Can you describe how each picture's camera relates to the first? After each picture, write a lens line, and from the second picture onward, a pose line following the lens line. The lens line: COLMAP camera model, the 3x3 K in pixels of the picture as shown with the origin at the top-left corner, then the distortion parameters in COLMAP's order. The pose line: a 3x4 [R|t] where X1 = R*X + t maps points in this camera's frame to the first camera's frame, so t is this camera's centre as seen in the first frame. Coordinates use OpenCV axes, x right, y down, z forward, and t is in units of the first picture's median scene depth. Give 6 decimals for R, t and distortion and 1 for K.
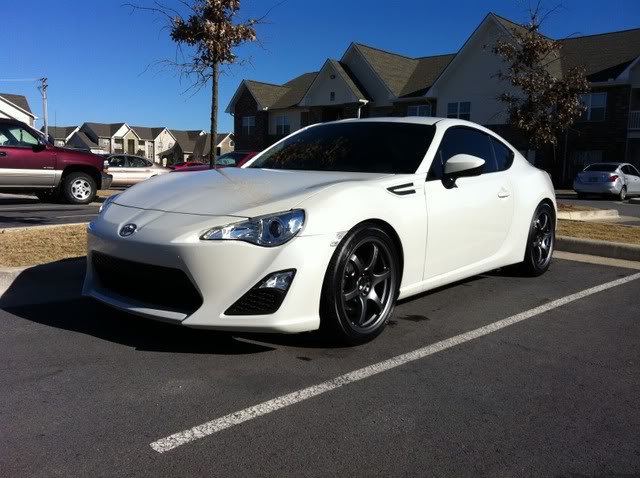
lens RADIAL K [[557.9, 0, 320.0], [0, 557.9, 239.0], [0, 0, 1]] dist [0.000932, -0.086394]
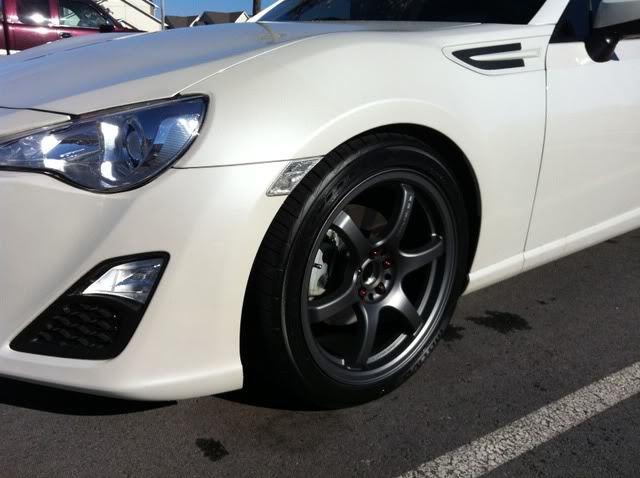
lens RADIAL K [[557.9, 0, 320.0], [0, 557.9, 239.0], [0, 0, 1]] dist [0.000932, -0.086394]
pose [[0.979098, 0.065134, -0.192678, 0.117313], [-0.028459, 0.981889, 0.187307, -0.027473], [0.201389, -0.177908, 0.963219, 0.565997]]
